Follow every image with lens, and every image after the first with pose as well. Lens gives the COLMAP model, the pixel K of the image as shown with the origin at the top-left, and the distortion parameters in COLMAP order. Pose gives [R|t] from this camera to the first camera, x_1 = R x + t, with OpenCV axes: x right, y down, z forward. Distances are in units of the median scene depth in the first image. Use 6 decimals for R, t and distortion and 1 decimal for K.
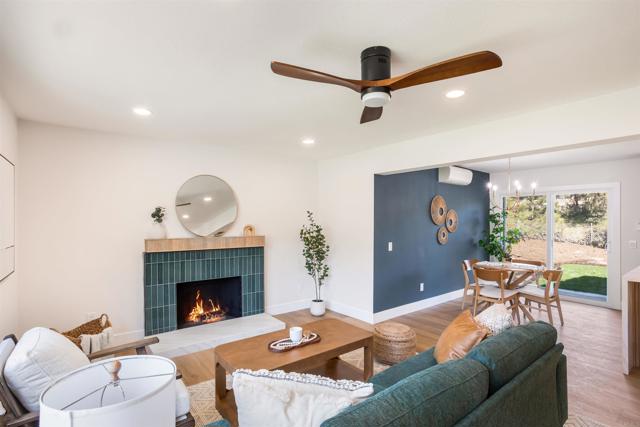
lens RADIAL K [[322.6, 0, 319.6], [0, 322.6, 219.2], [0, 0, 1]] dist [-0.018141, 0.005073]
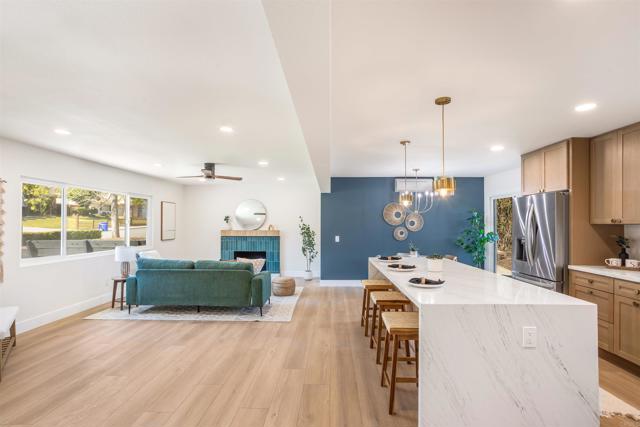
lens RADIAL K [[322.6, 0, 320.2], [0, 322.6, 215.4], [0, 0, 1]] dist [-0.018141, 0.005073]
pose [[0.755174, -0.012978, -0.655395, 1.198764], [0.001351, 0.999833, -0.018243, 0.001986], [0.655522, 0.012891, 0.755066, -0.203917]]
